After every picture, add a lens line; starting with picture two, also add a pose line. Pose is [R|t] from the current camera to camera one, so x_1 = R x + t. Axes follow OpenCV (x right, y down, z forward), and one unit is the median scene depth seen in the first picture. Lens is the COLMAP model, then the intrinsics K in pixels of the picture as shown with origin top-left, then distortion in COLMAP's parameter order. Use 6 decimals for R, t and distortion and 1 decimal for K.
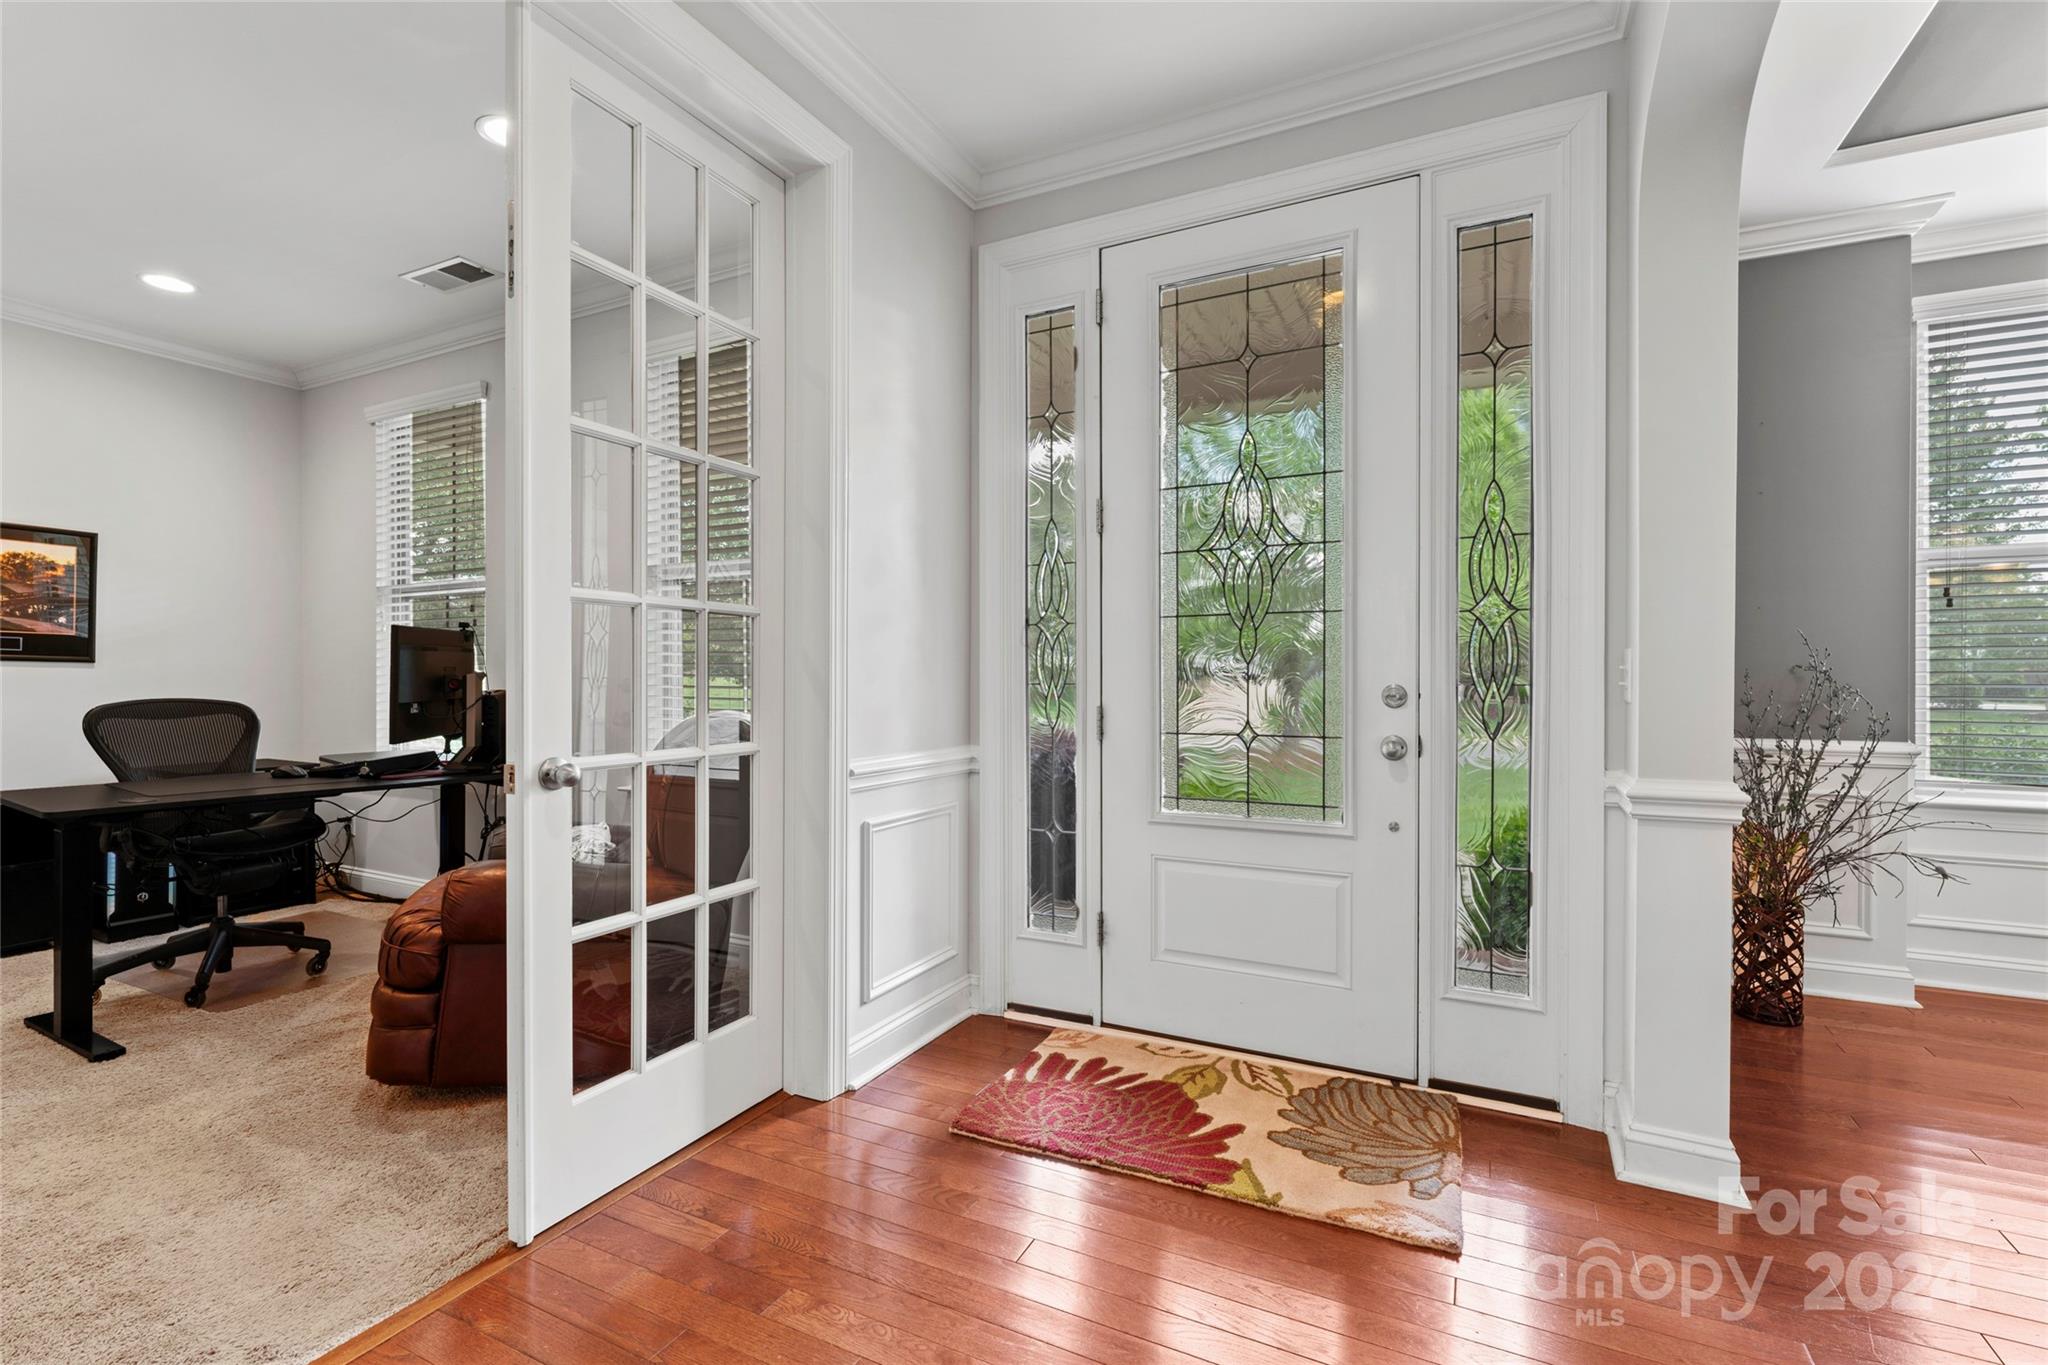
lens RADIAL K [[920.9, 0, 1019.2], [0, 920.9, 690.3], [0, 0, 1]] dist [-0.002229, -0.000141]
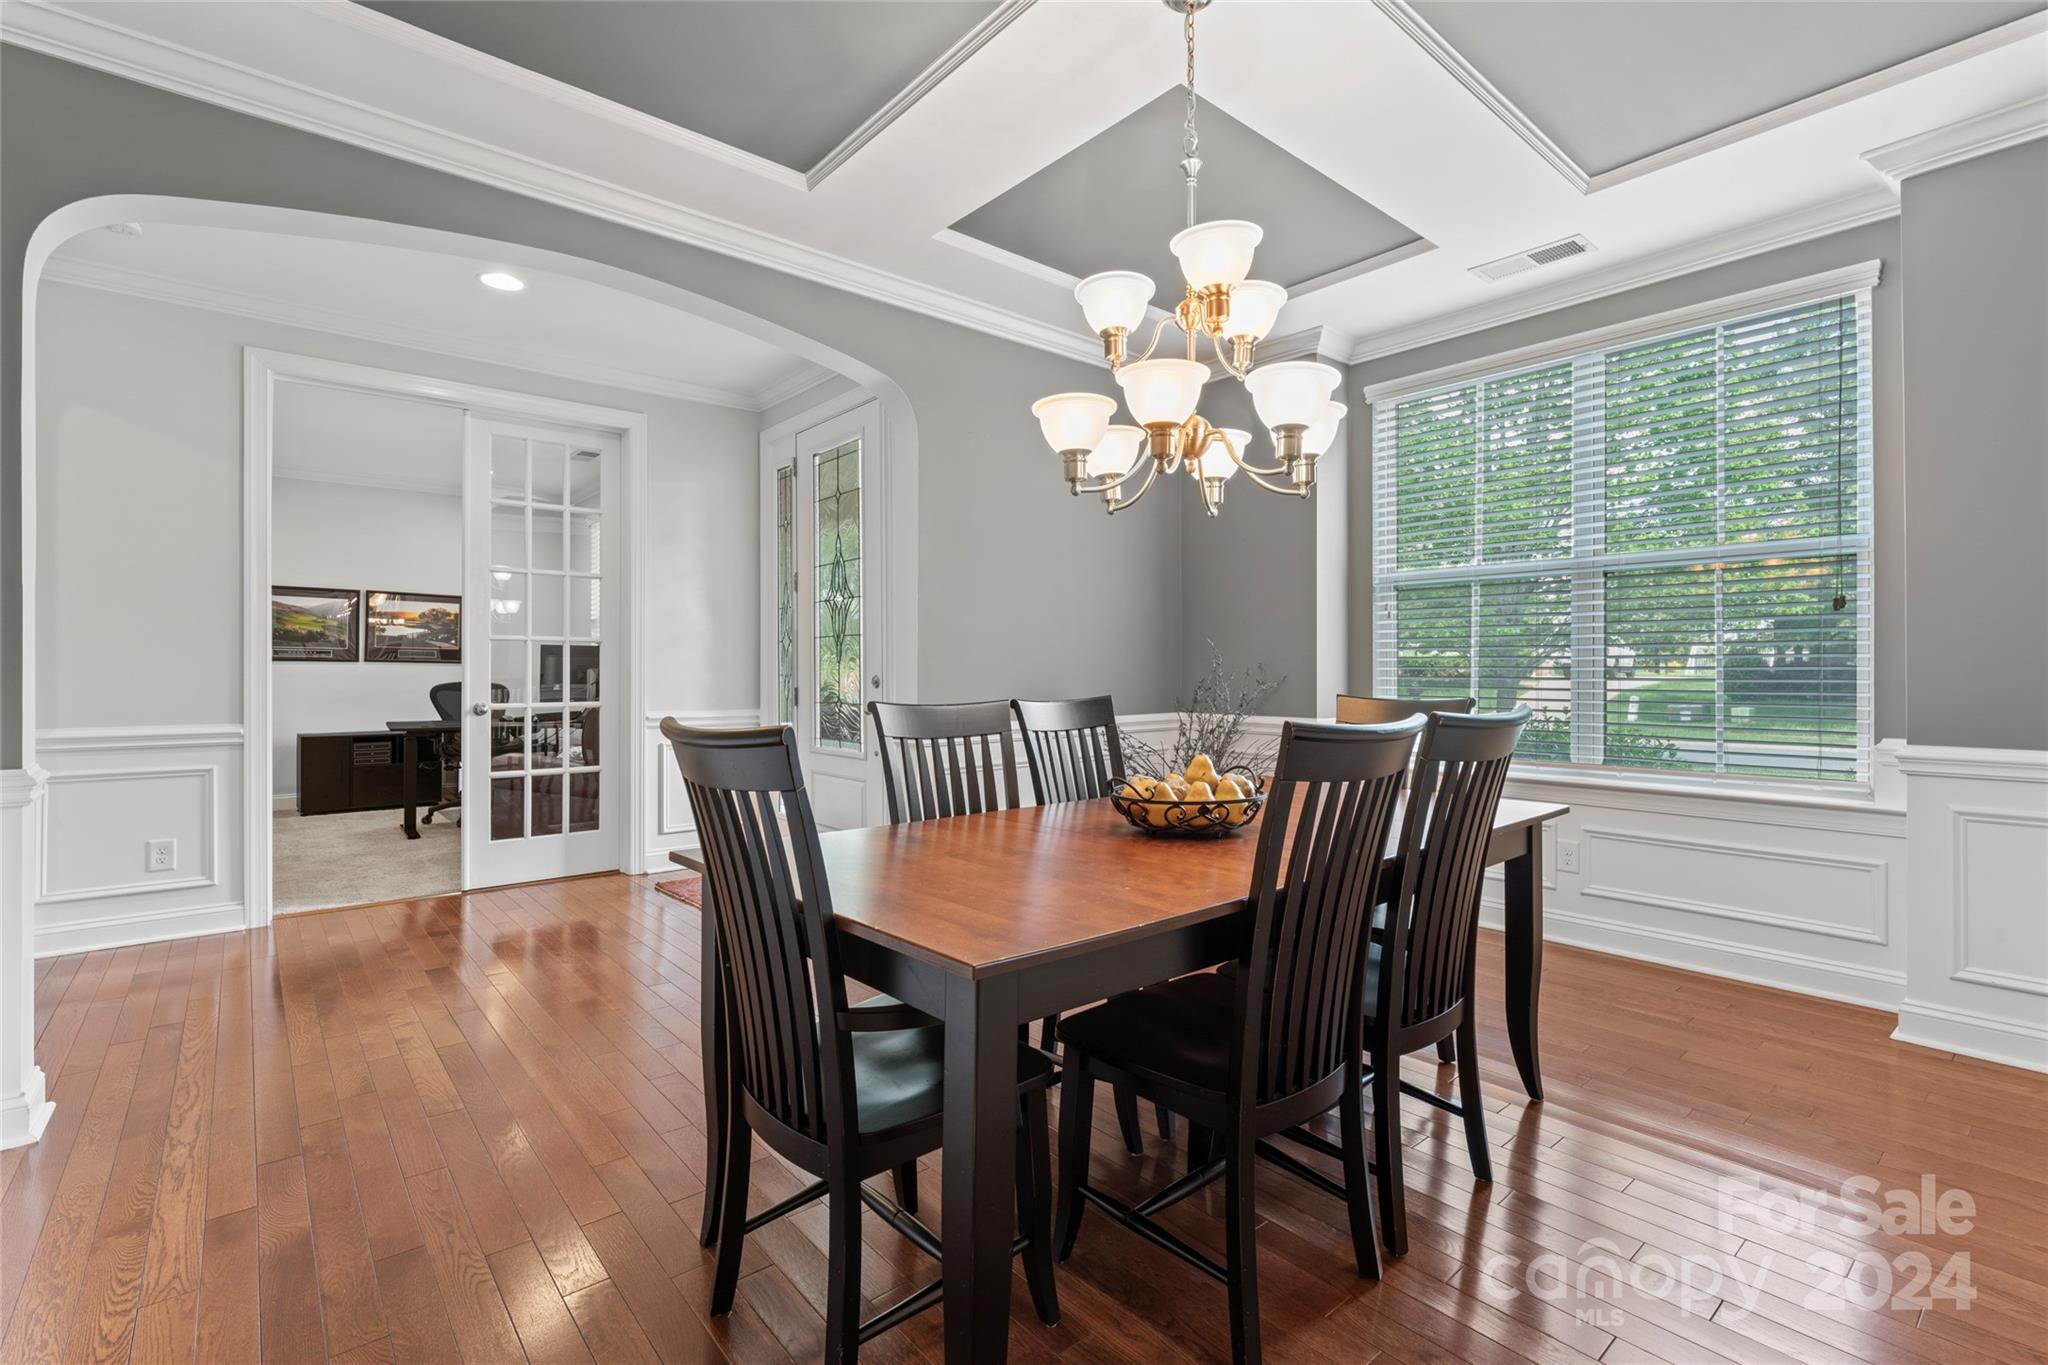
lens RADIAL K [[916.1, 0, 1024.0], [0, 916.1, 682.5], [0, 0, 1]] dist [-0.003181, -0.000462]
pose [[0.924747, 0.004095, -0.380560, 0.923359], [-0.003612, 0.999992, 0.001983, 0.002396], [0.380565, -0.000459, 0.924754, -0.380070]]
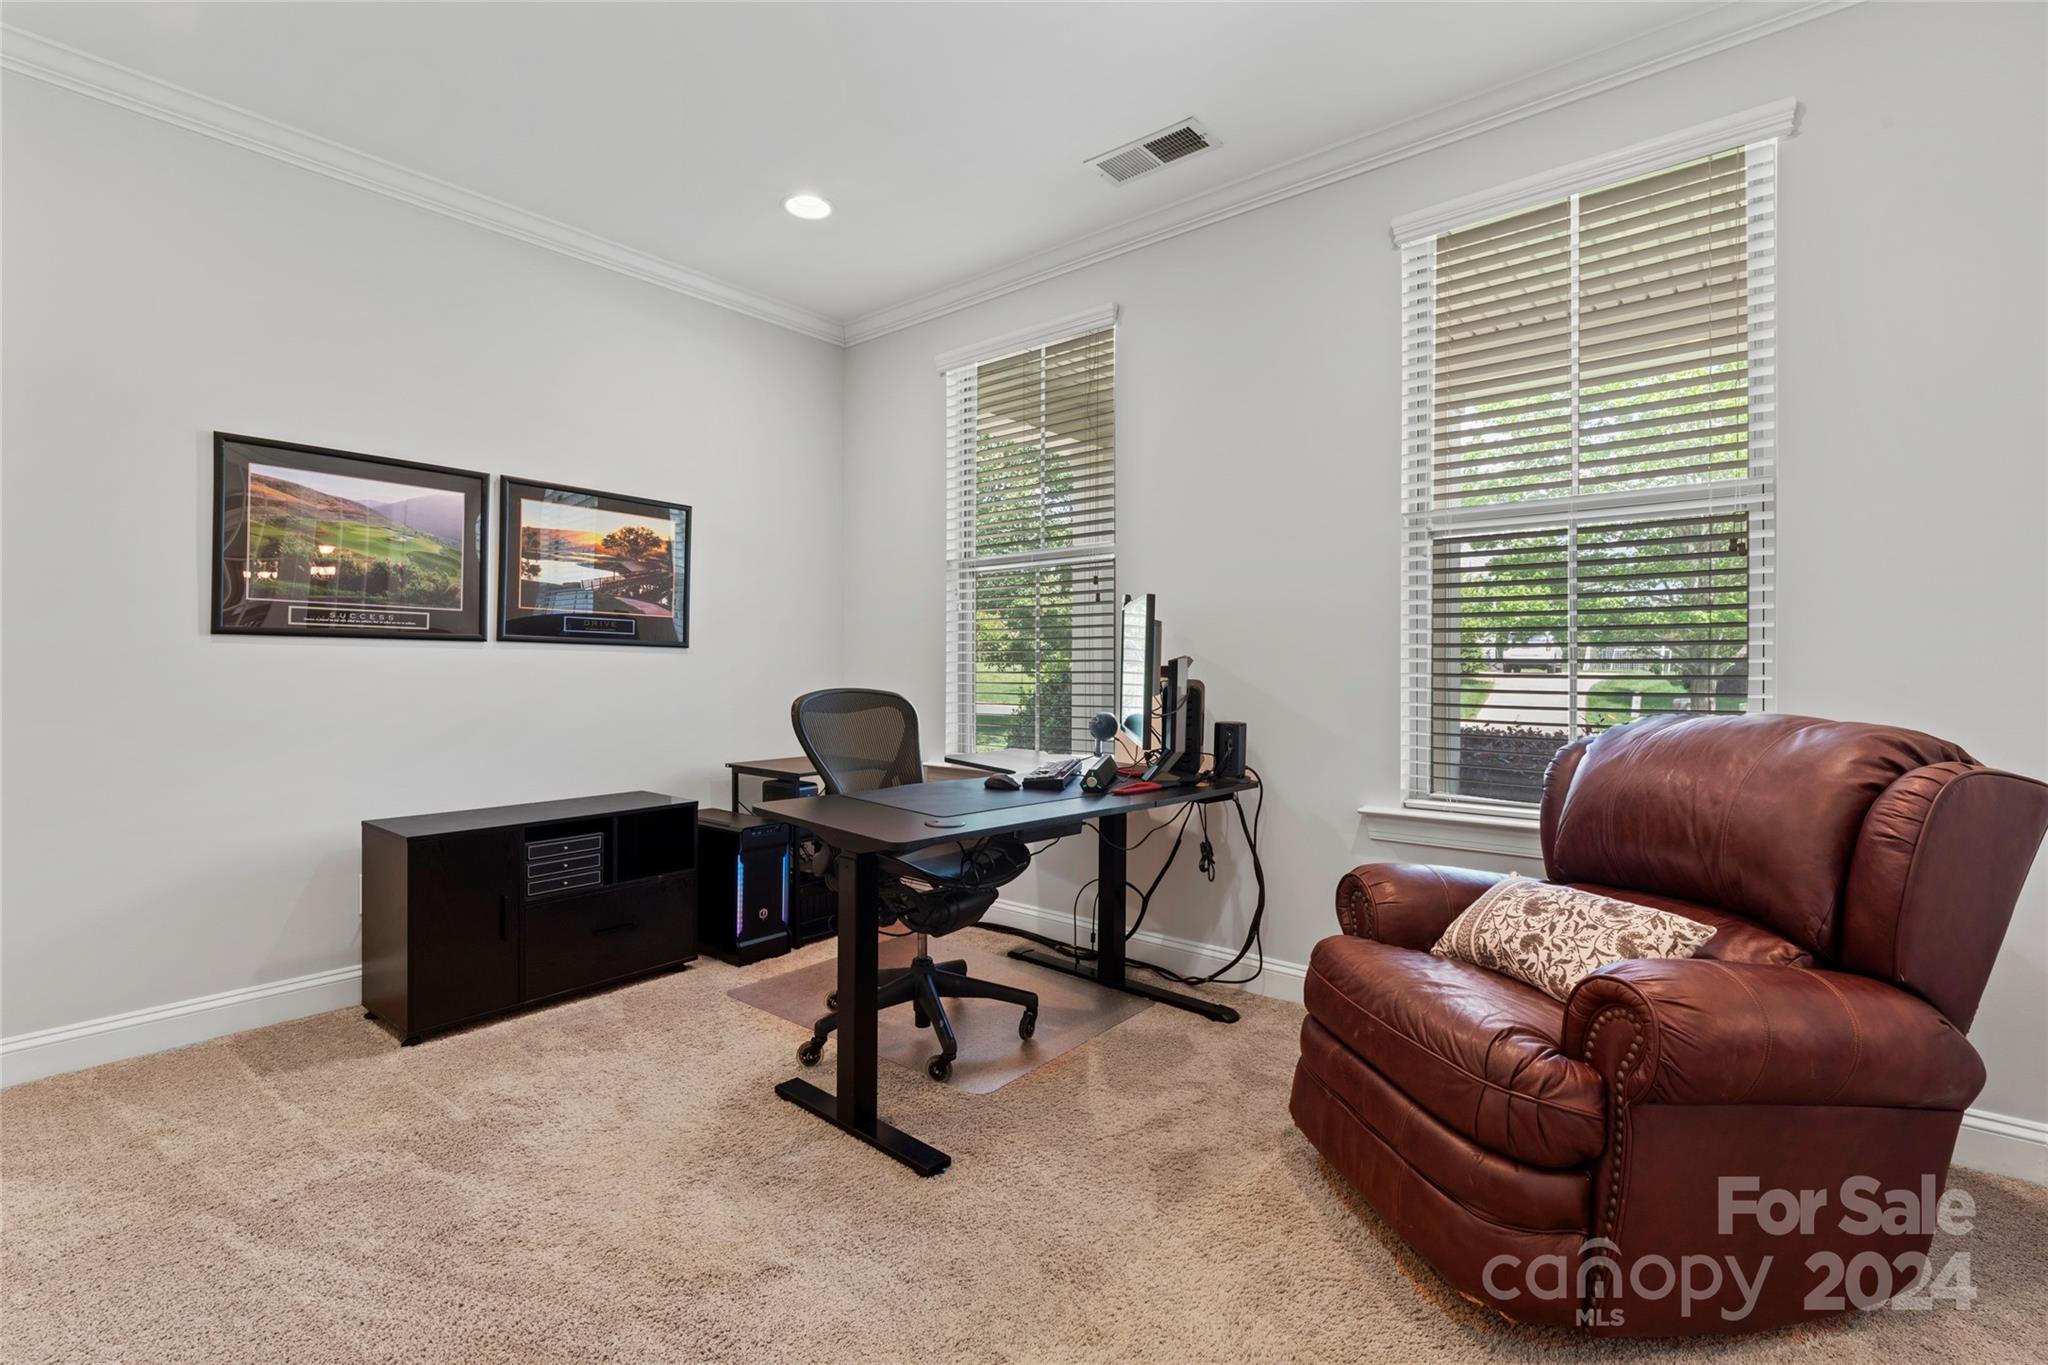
lens RADIAL K [[916.1, 0, 1024.0], [0, 916.1, 682.5], [0, 0, 1]] dist [-0.003181, -0.000462]
pose [[0.975640, 0.003592, -0.219346, -0.555080], [-0.003208, 0.999993, 0.002107, 0.001770], [0.219352, -0.001352, 0.975645, 0.212047]]
